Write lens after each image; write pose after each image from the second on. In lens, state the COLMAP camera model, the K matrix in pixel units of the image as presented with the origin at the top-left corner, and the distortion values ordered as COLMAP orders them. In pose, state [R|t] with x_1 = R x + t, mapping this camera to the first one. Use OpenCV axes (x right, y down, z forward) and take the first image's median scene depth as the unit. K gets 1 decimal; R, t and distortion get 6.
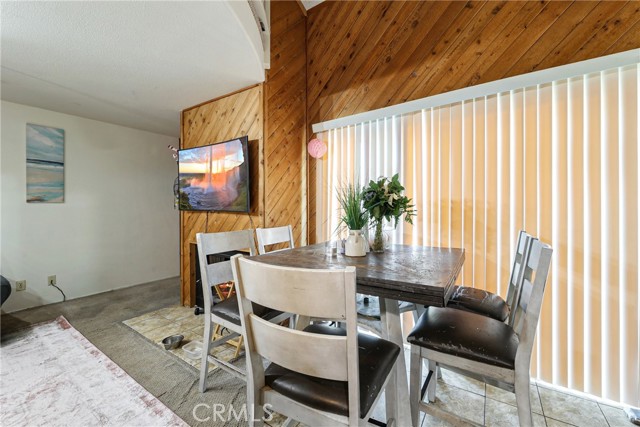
lens RADIAL K [[255.1, 0, 322.5], [0, 255.1, 205.5], [0, 0, 1]] dist [0.000366, -0.000187]
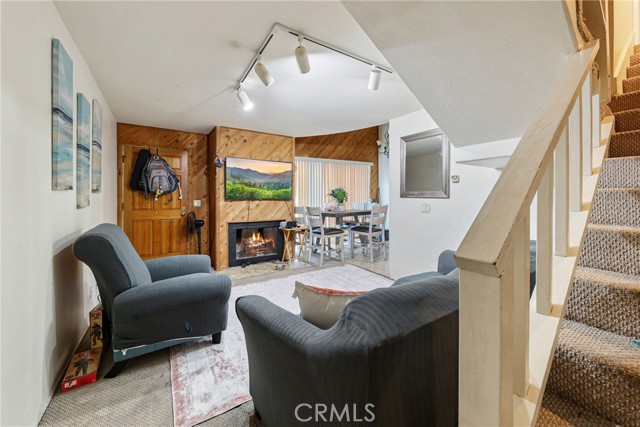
lens RADIAL K [[245.0, 0, 316.7], [0, 245.0, 197.2], [0, 0, 1]] dist [0.000154, -0.000014]
pose [[0.418158, -0.005710, 0.908356, -1.601170], [0.000129, 0.999981, 0.006227, -0.003764], [-0.908374, -0.002486, 0.418151, -0.012902]]
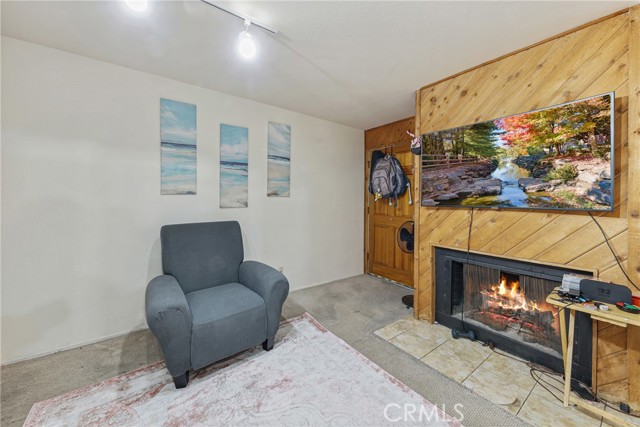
lens RADIAL K [[241.1, 0, 320.3], [0, 241.1, 201.2], [0, 0, 1]] dist [0.000327, -0.000086]
pose [[0.937158, 0.009742, -0.348768, -0.608478], [-0.009767, 0.999951, 0.001688, 0.003925], [0.348767, 0.001825, 0.937208, 0.143161]]
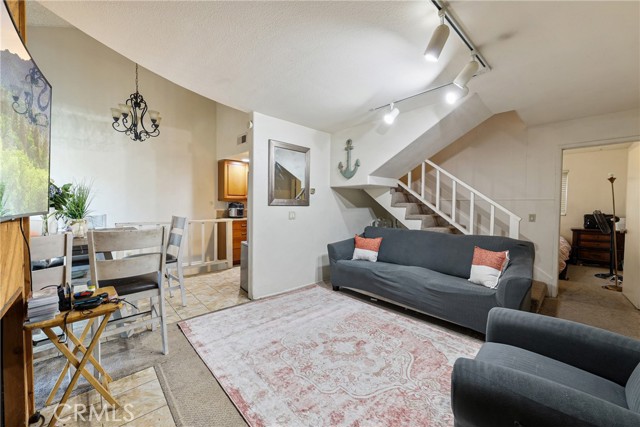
lens RADIAL K [[245.0, 0, 316.7], [0, 245.0, 197.2], [0, 0, 1]] dist [0.000154, -0.000014]
pose [[-0.966355, -0.005973, 0.257143, -0.832984], [-0.014220, 0.999442, -0.030227, -0.000403], [-0.256819, -0.032867, -0.965900, 1.098382]]
